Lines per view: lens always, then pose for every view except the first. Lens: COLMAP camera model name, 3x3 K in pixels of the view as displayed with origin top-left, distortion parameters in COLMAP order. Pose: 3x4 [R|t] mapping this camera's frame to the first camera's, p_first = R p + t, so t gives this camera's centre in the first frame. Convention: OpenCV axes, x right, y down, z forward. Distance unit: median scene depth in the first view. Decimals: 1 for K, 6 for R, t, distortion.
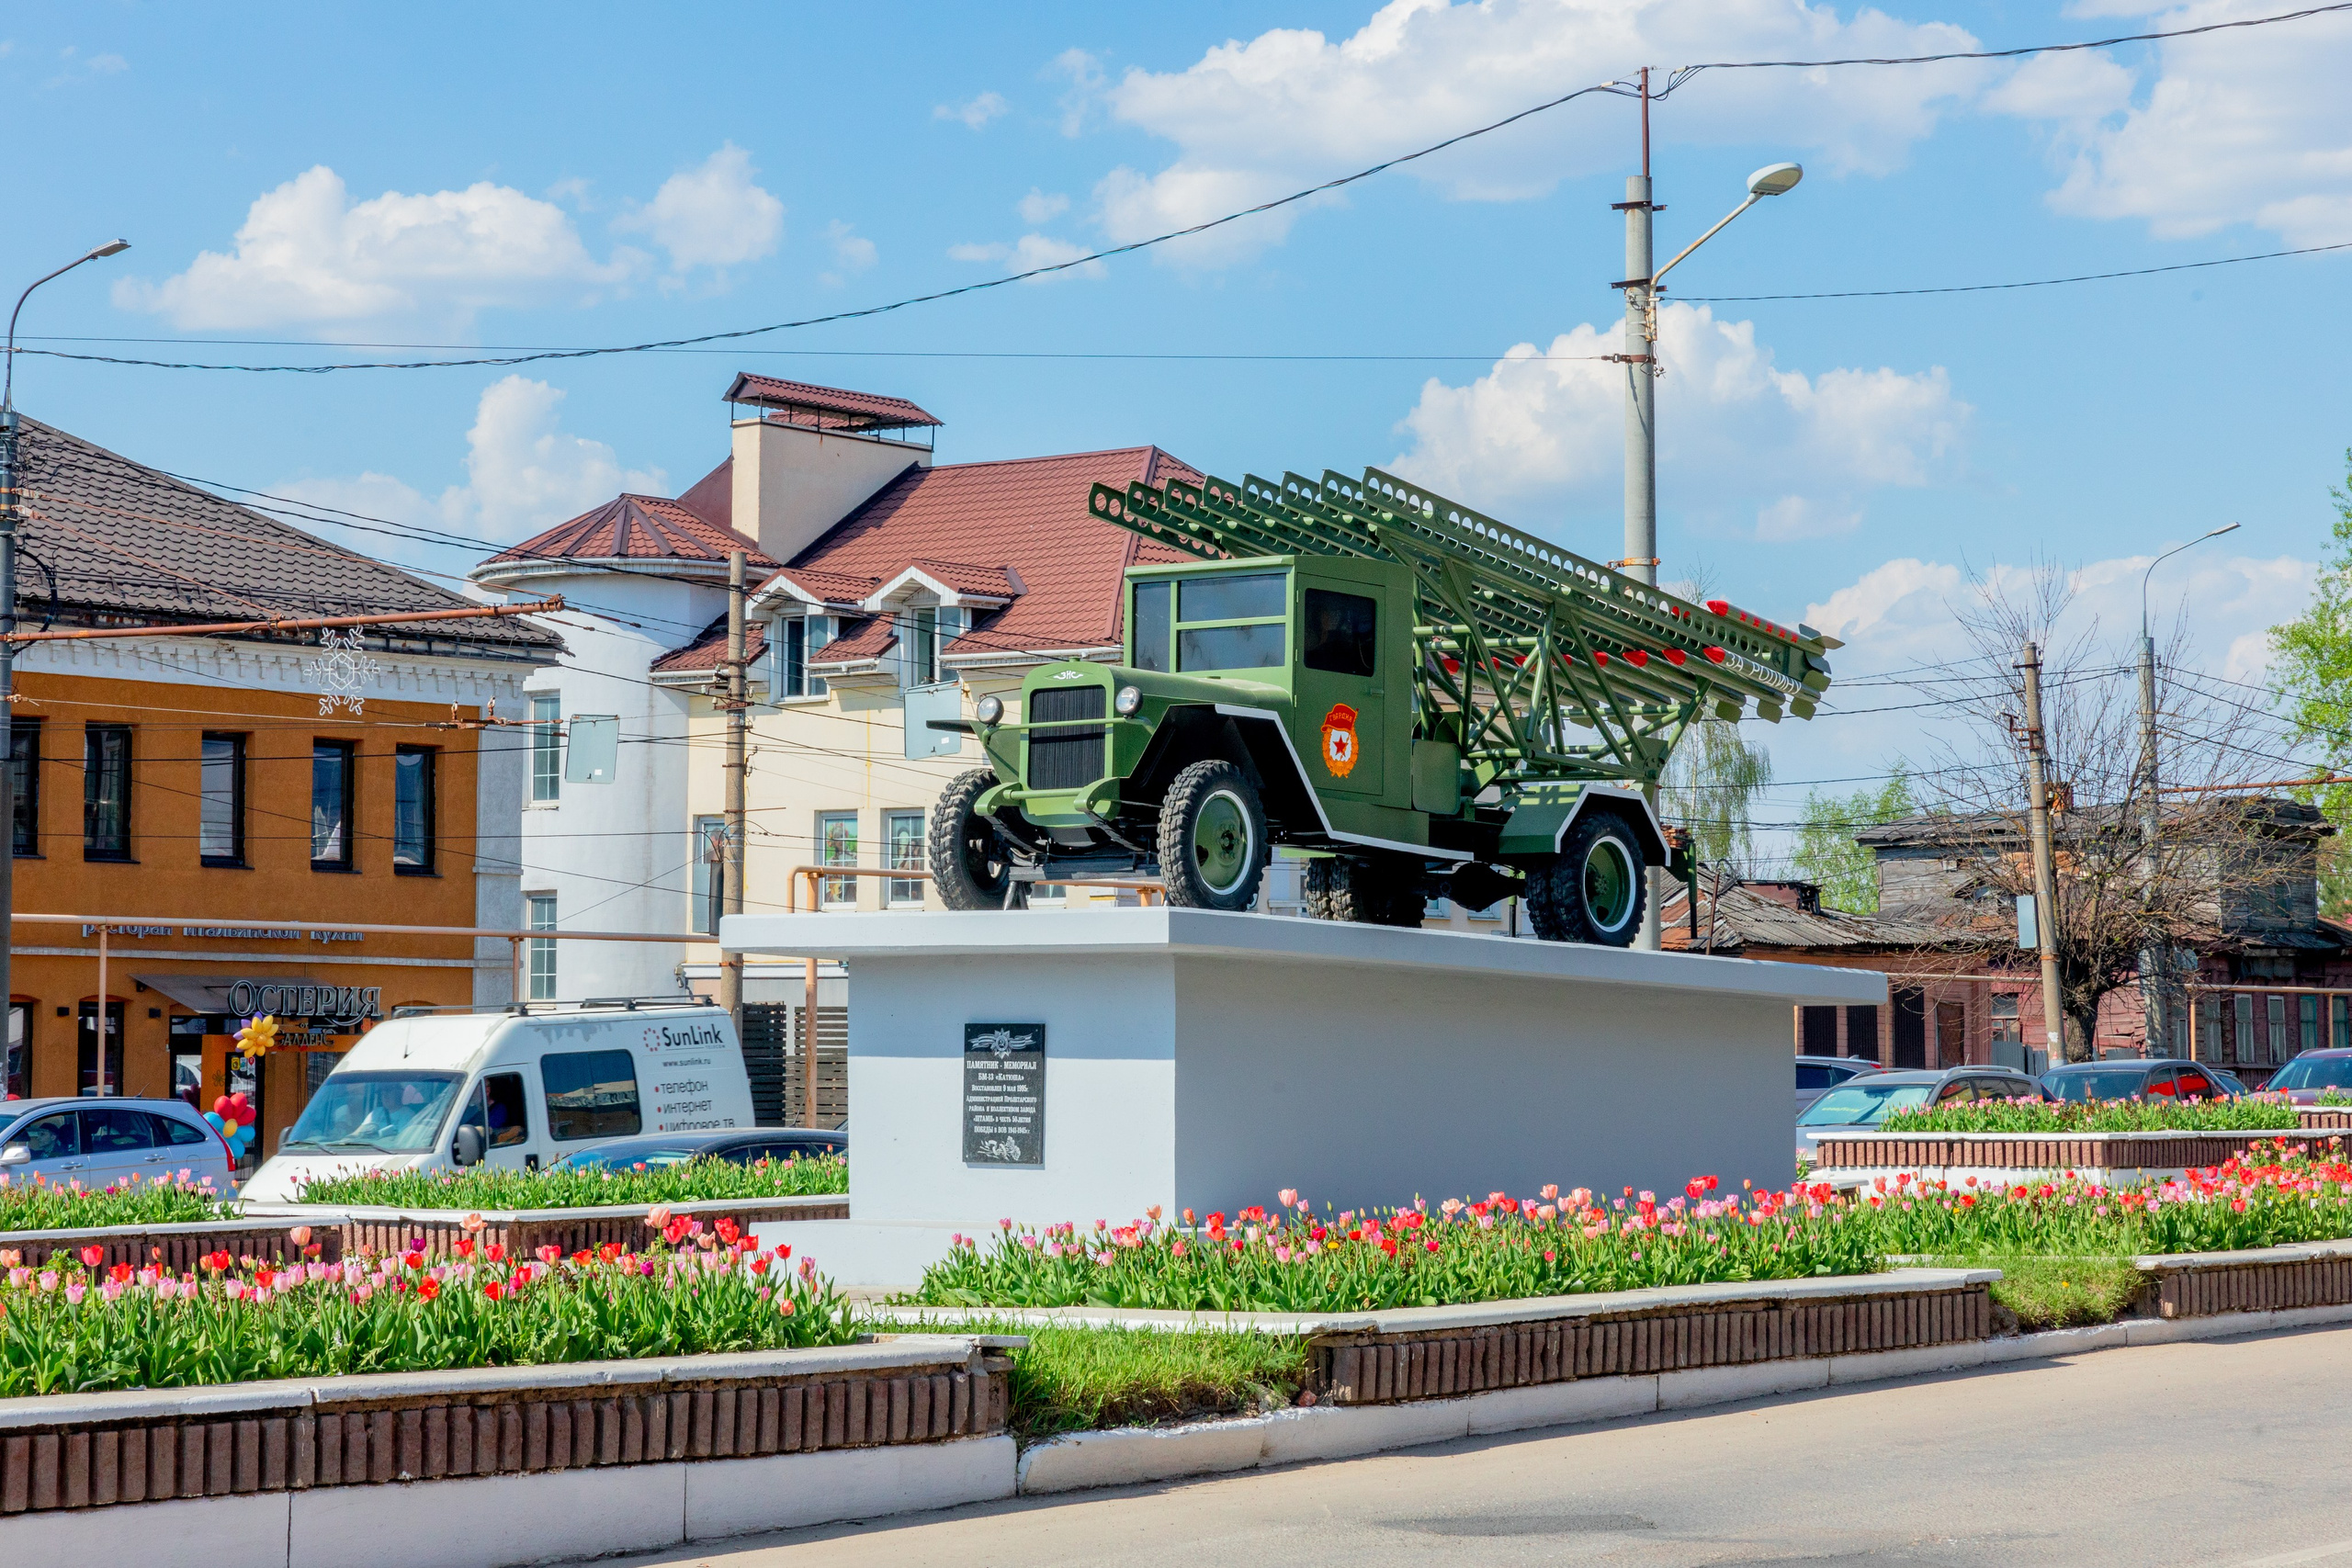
lens RADIAL K [[5137.0, 0, 1148.2], [0, 5137.0, 706.6], [0, 0, 1]] dist [0.018633, 0.425571]
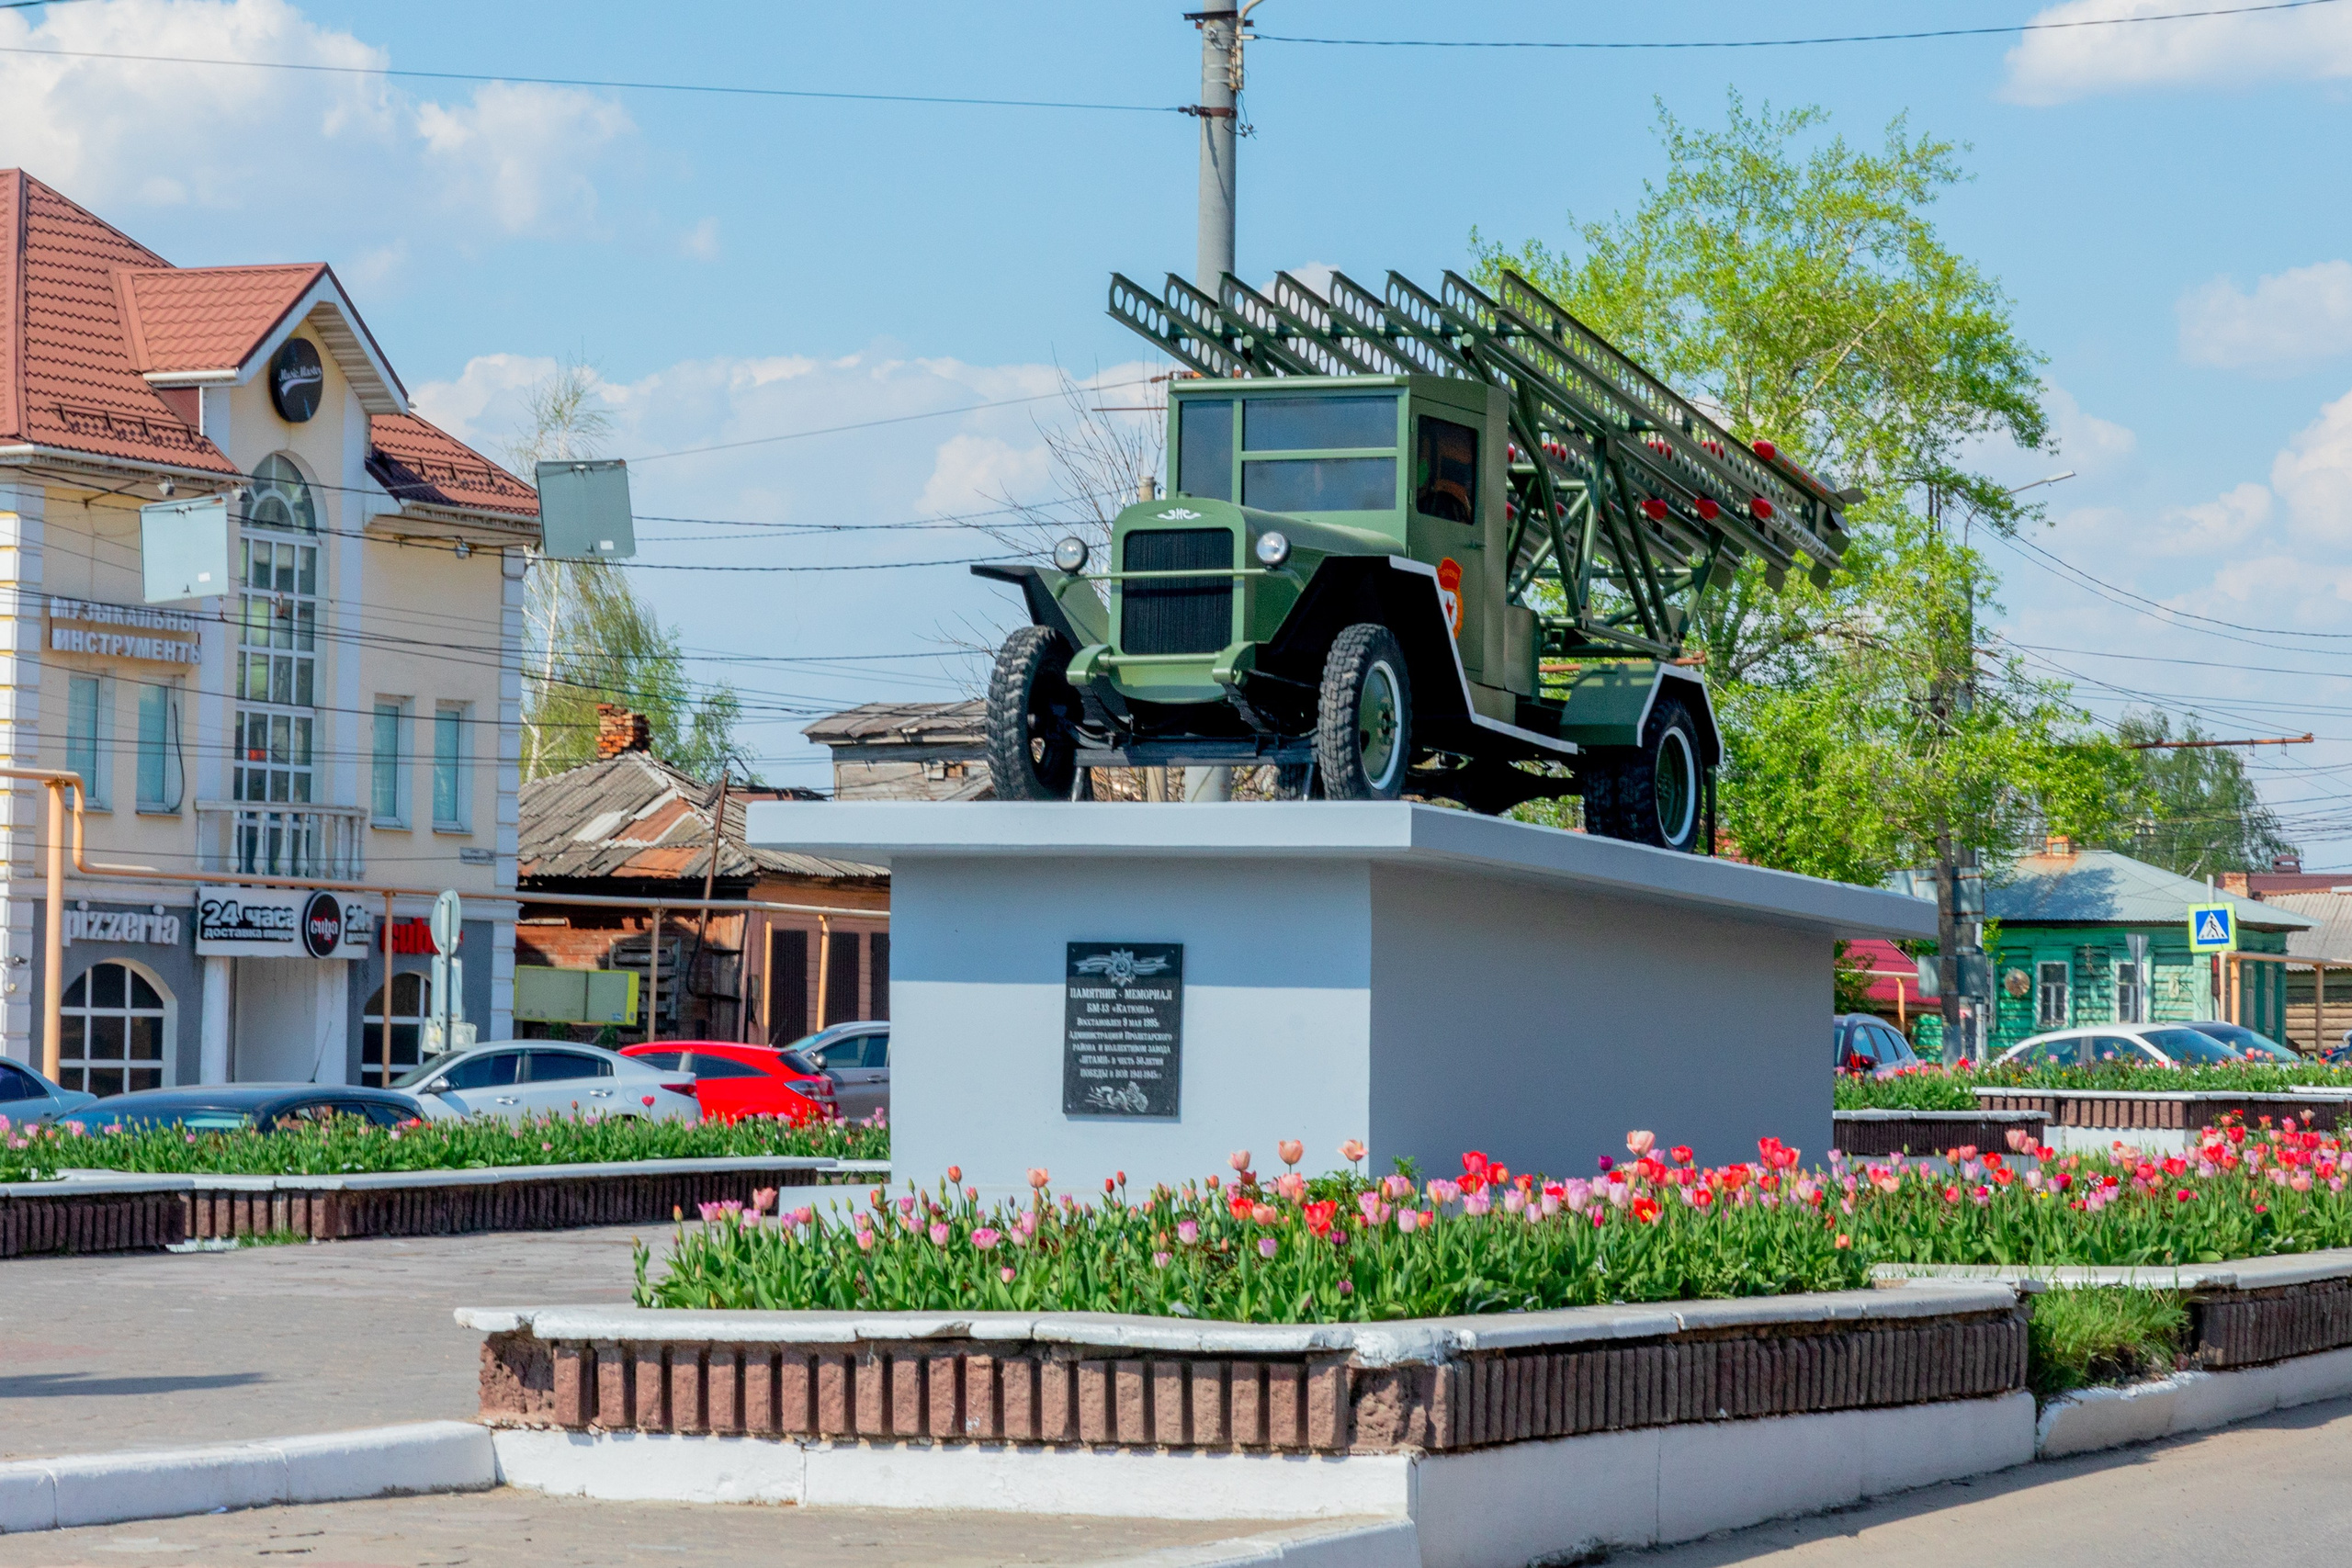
lens RADIAL K [[7333.4, 0, 1116.8], [0, 7333.4, 470.2], [0, 0, 1]] dist [-0.022496, 1.227829]
pose [[0.969721, 0.030909, 0.242250, -0.298900], [-0.028599, 0.999506, -0.013047, 0.002263], [-0.242534, 0.005724, 0.970126, -0.116798]]
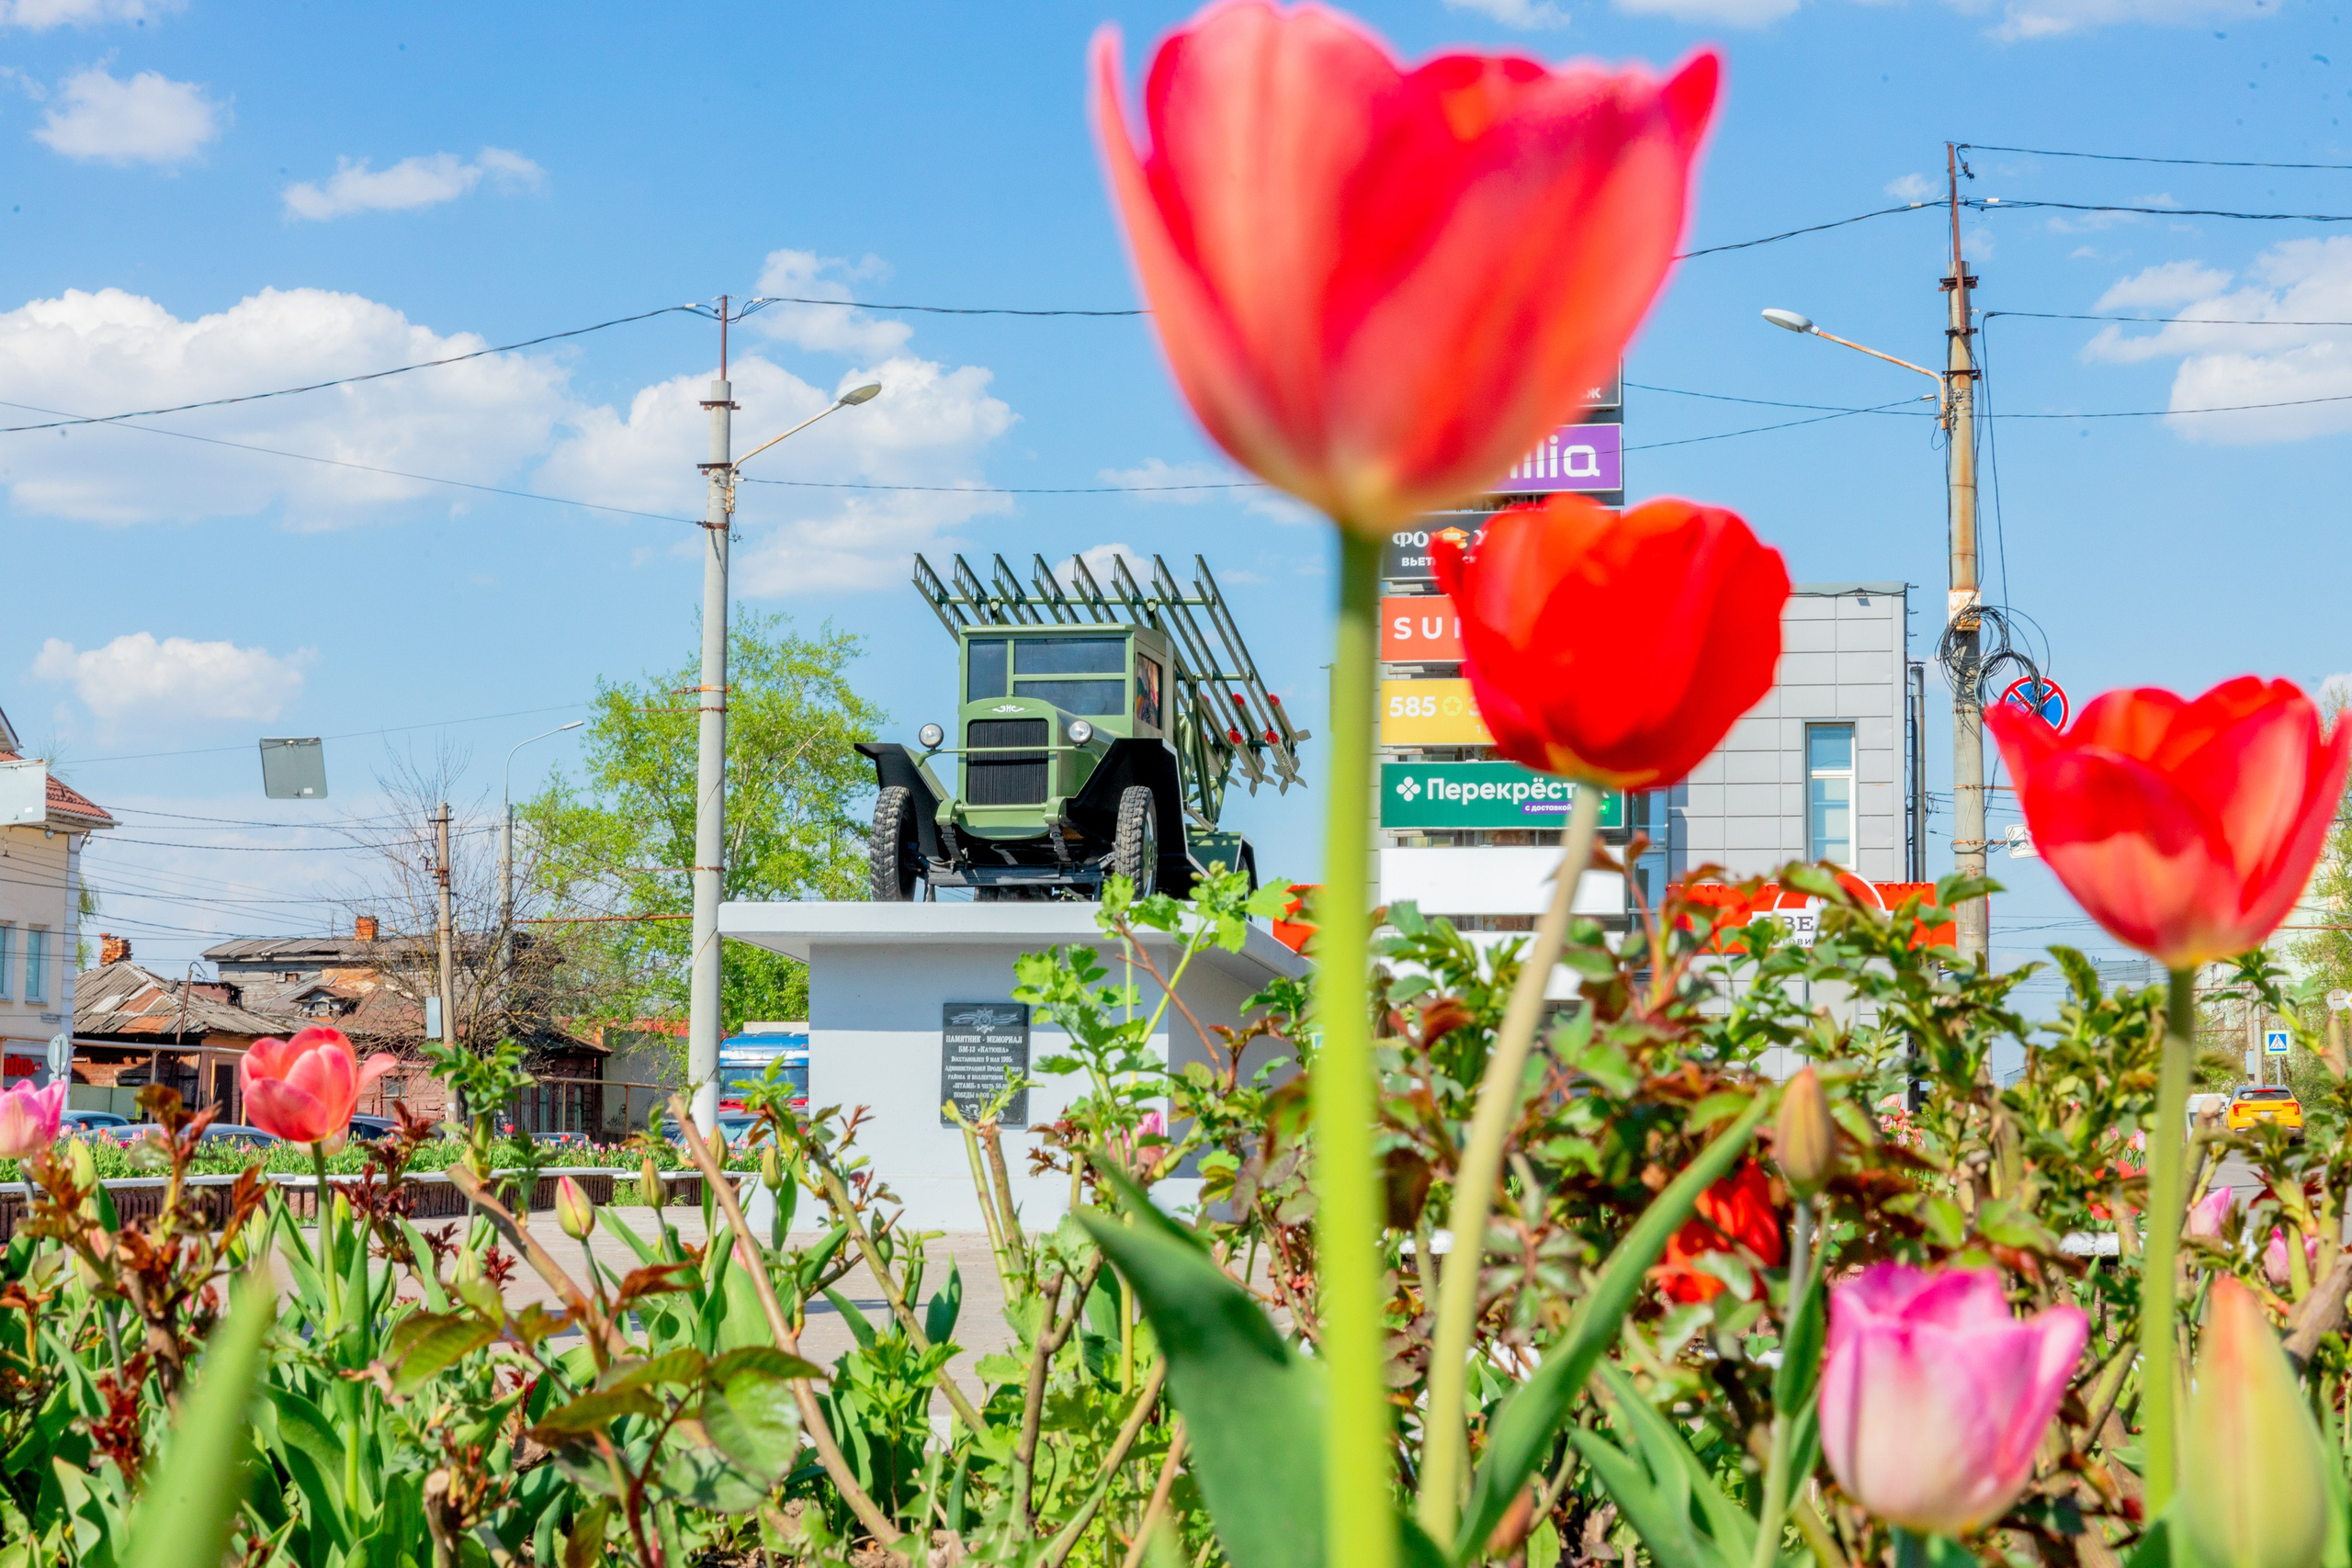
lens RADIAL K [[3847.6, 0, 1176.0], [0, 3847.6, 784.0], [0, 0, 1]] dist [-0.058388, -0.042176]
pose [[0.882212, 0.052837, 0.467879, -0.382051], [-0.039374, 0.998482, -0.038517, 0.042253], [-0.469204, 0.015558, 0.882953, 0.205546]]
